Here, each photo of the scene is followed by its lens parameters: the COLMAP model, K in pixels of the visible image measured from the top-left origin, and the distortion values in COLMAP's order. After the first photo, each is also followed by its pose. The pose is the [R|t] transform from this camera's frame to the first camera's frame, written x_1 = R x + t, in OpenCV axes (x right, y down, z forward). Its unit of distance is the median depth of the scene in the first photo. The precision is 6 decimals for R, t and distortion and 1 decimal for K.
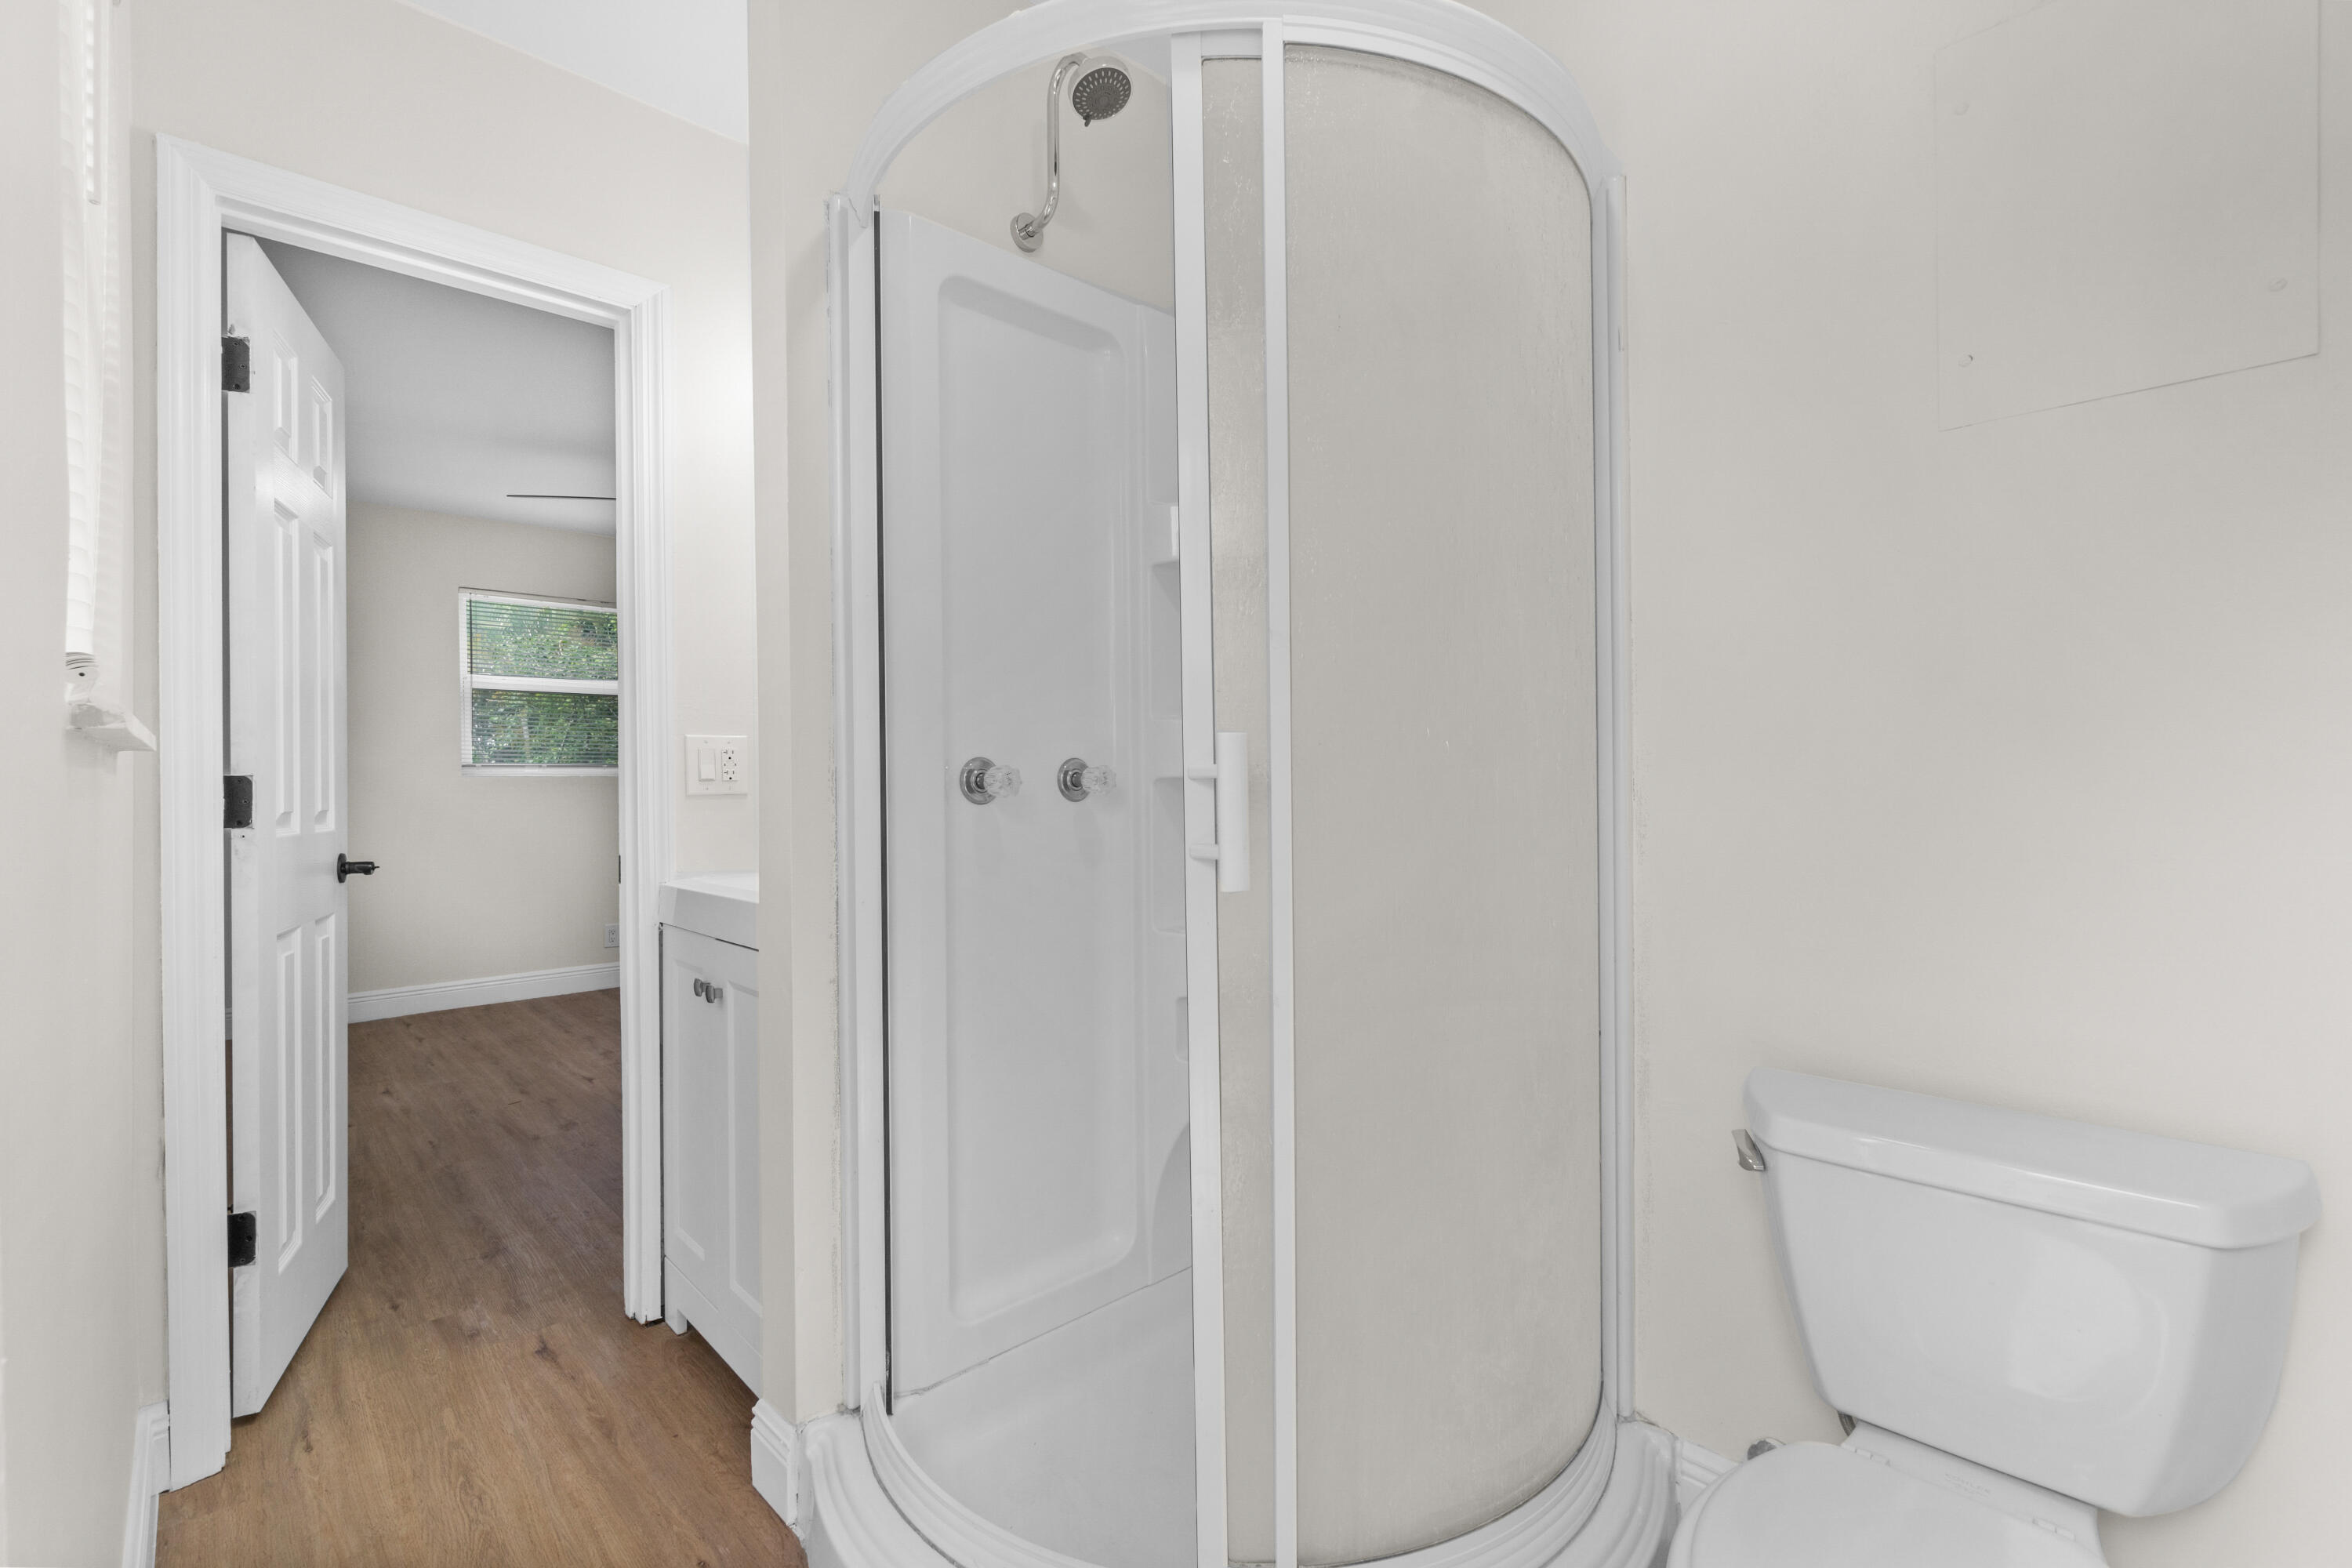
lens RADIAL K [[1028.7, 0, 1153.9], [0, 1028.7, 787.4], [0, 0, 1]] dist [-0.001740, -0.000017]
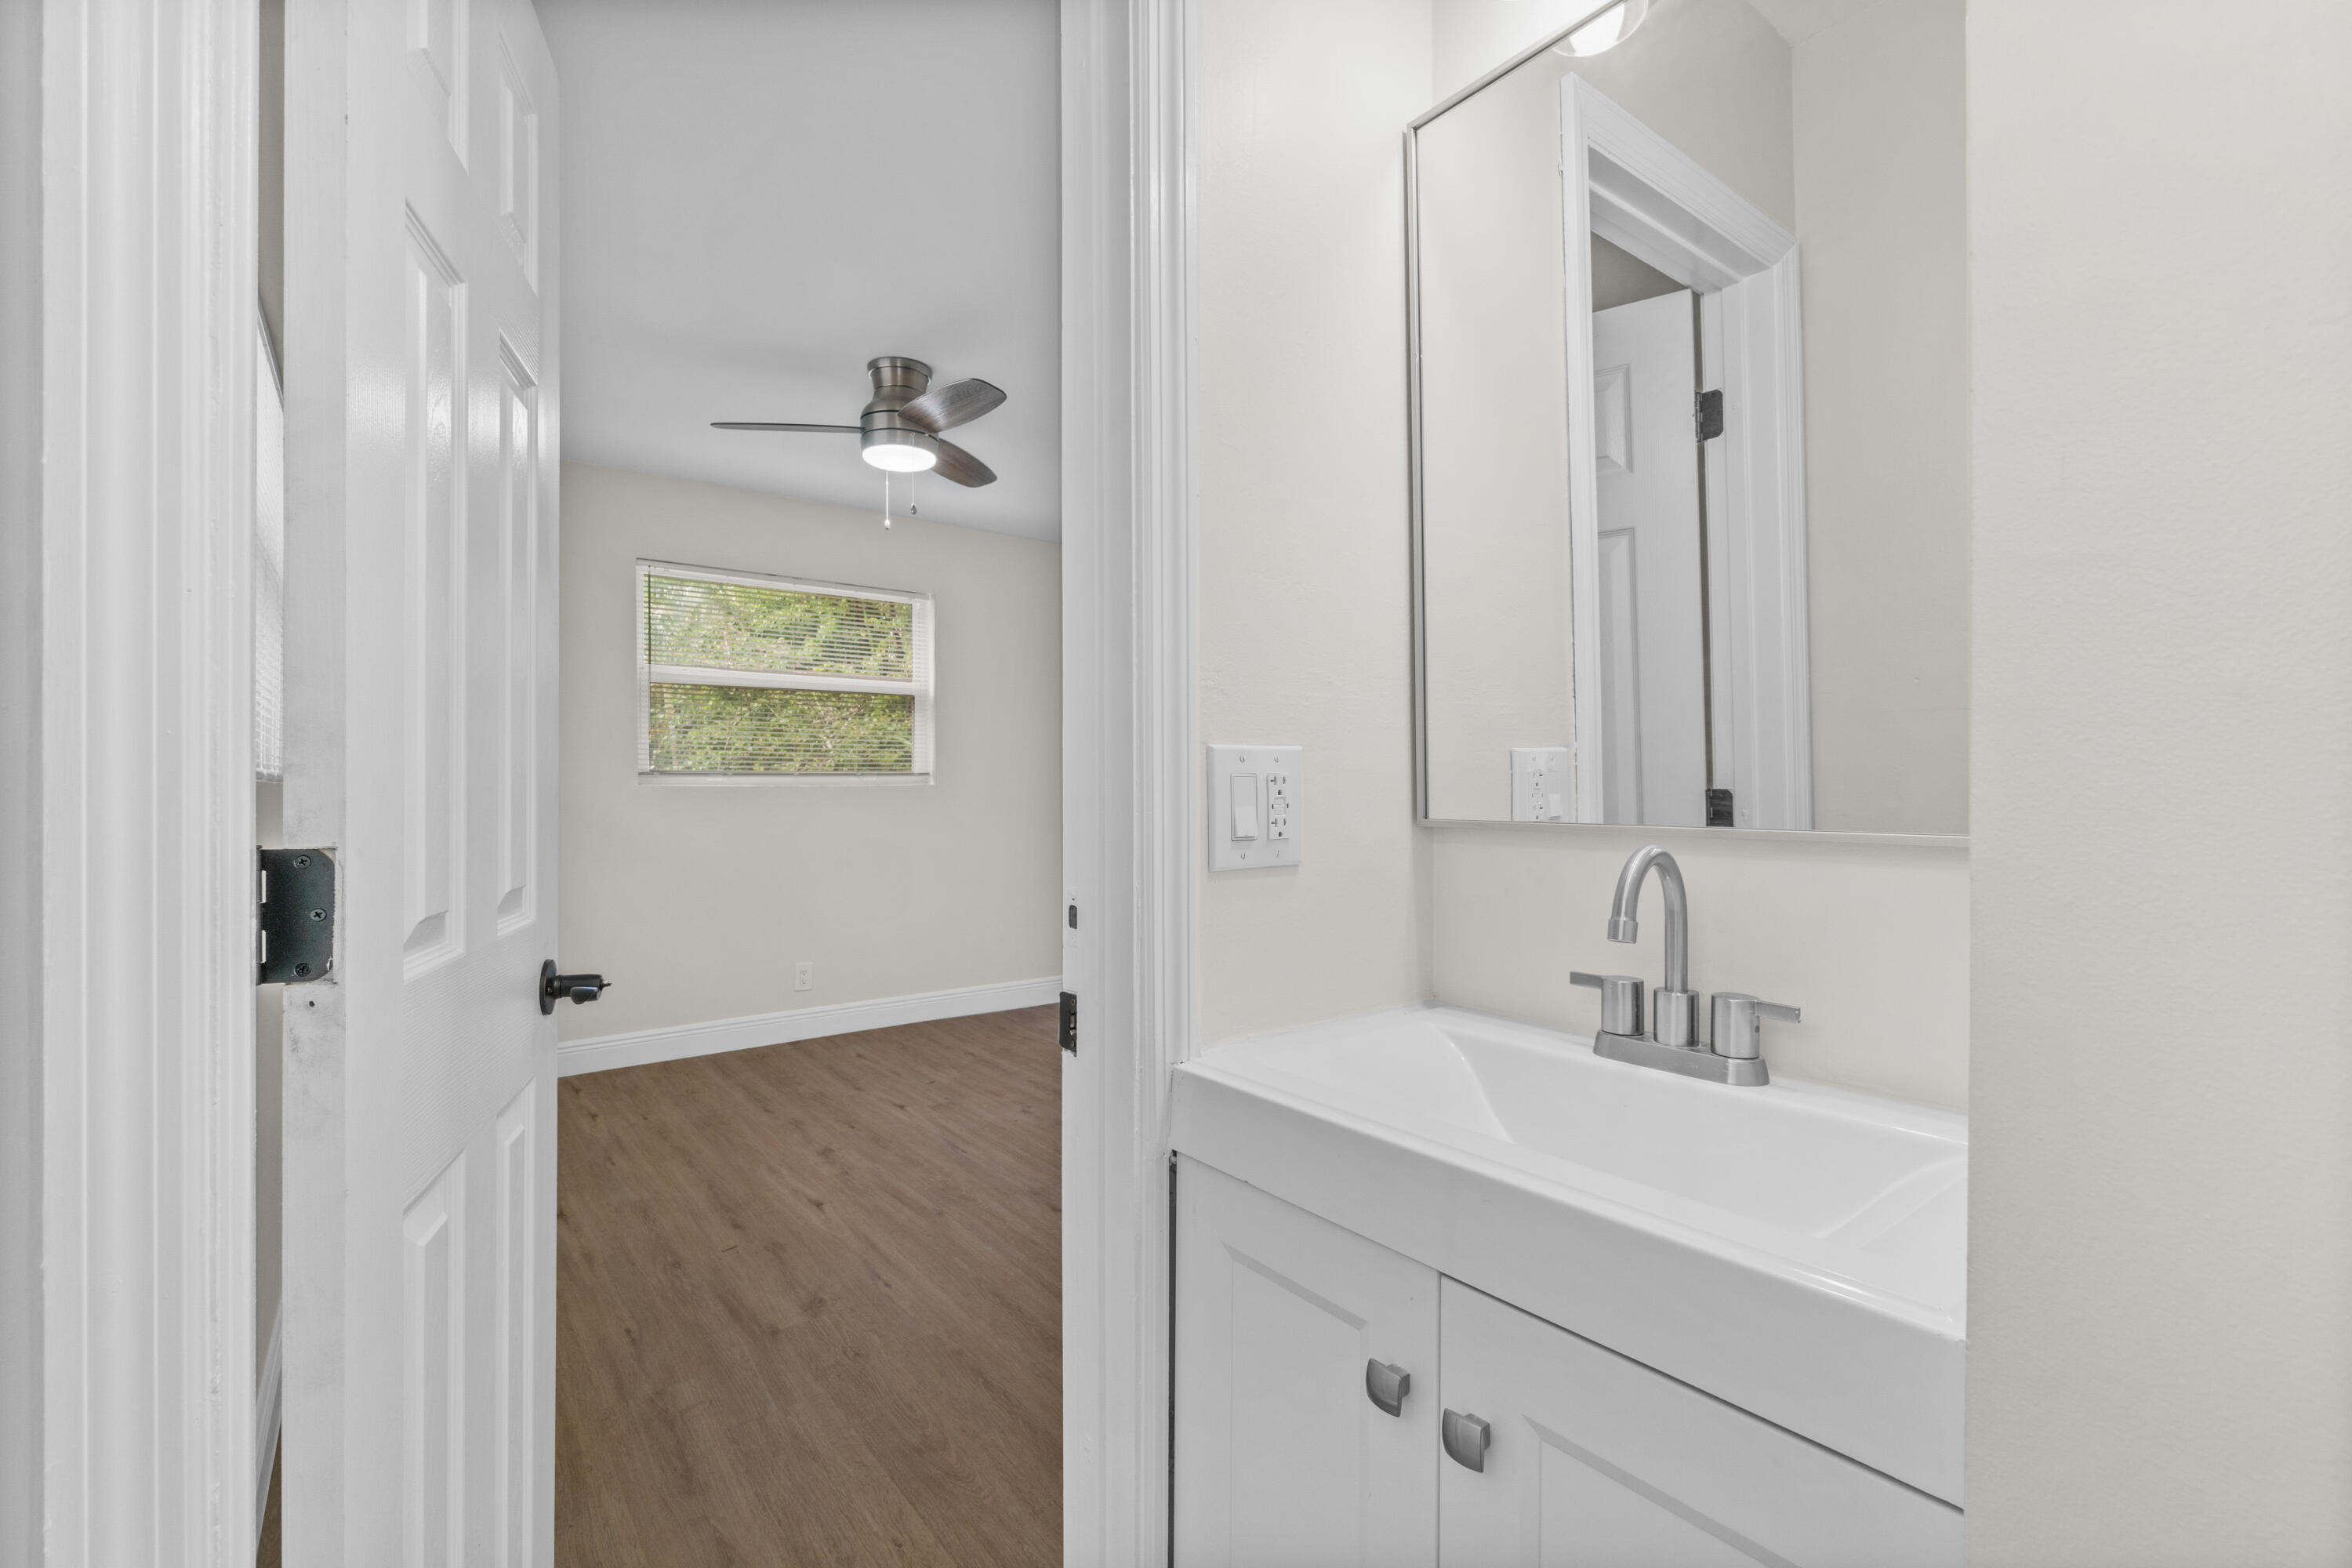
lens RADIAL K [[1028.7, 0, 1153.9], [0, 1028.7, 787.4], [0, 0, 1]] dist [-0.001740, -0.000017]
pose [[0.995101, 0.006144, -0.098672, -0.303068], [-0.006157, 0.999981, 0.000167, -0.021844], [0.098671, 0.000441, 0.995120, 0.368332]]
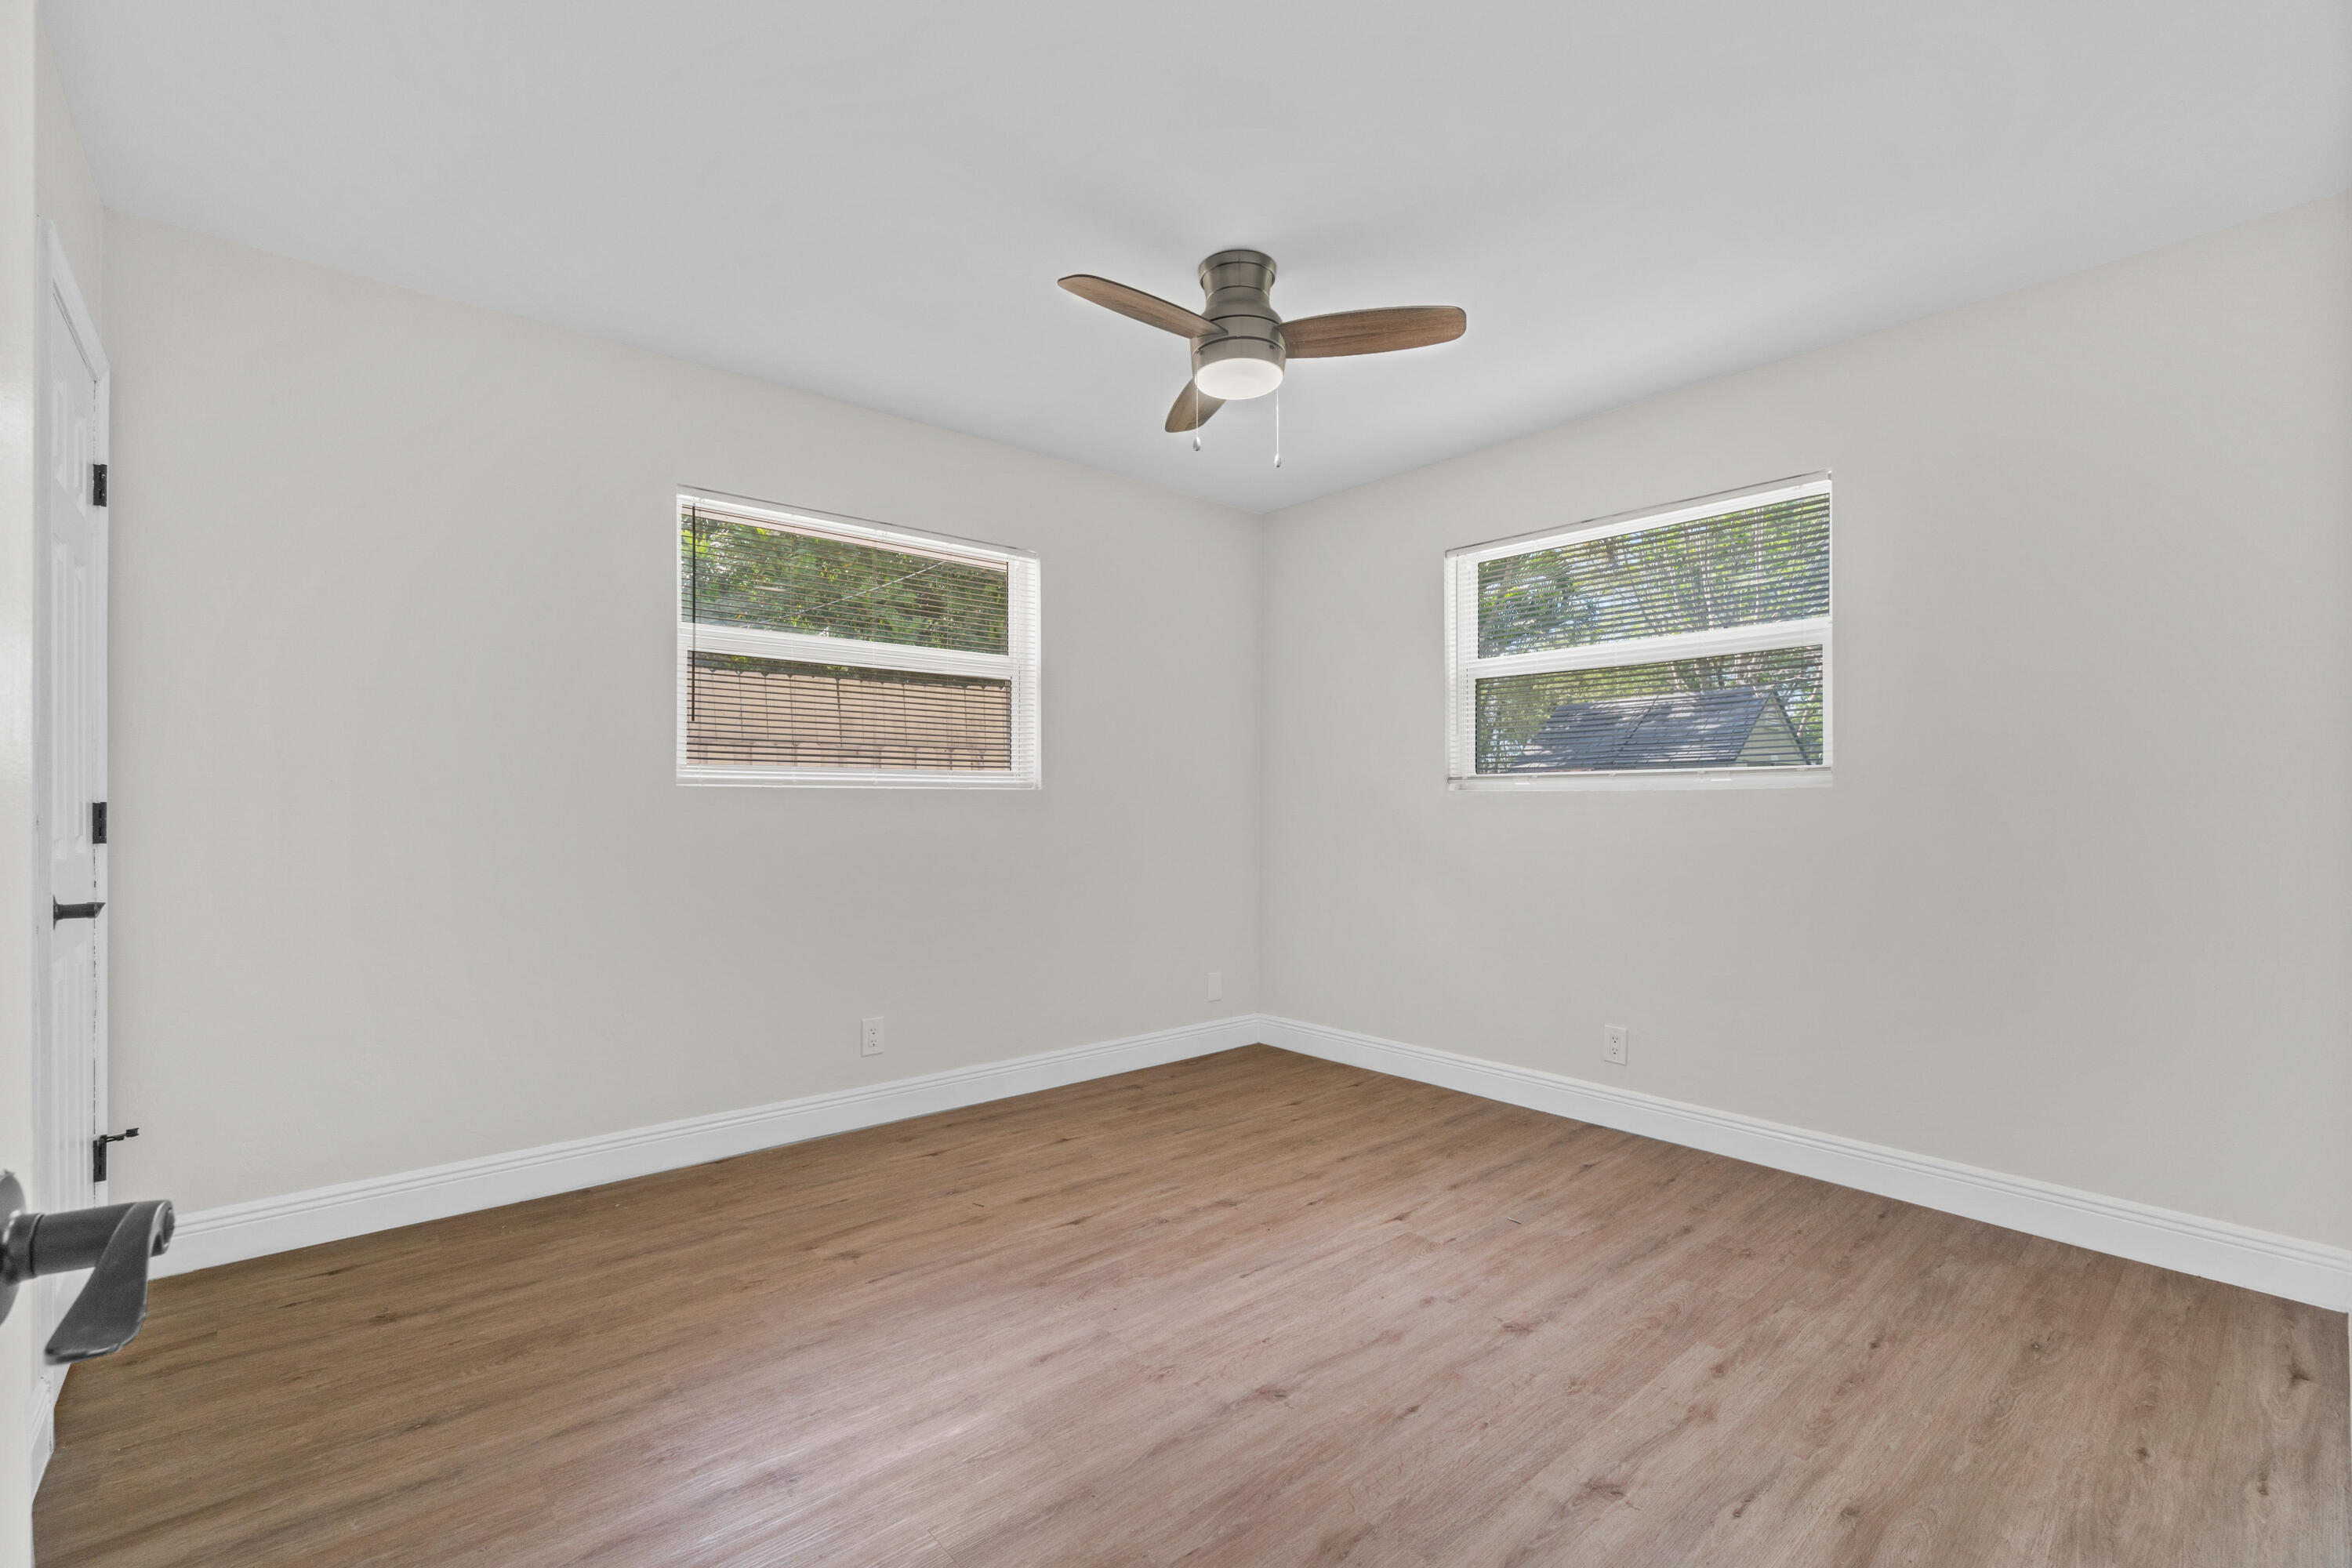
lens RADIAL K [[1028.7, 0, 1153.9], [0, 1028.7, 787.4], [0, 0, 1]] dist [-0.001740, -0.000017]
pose [[-0.037577, -0.001656, -0.999292, 0.199701], [-0.006284, 0.999979, -0.001421, -0.019393], [0.999274, 0.006226, -0.037586, 1.371274]]
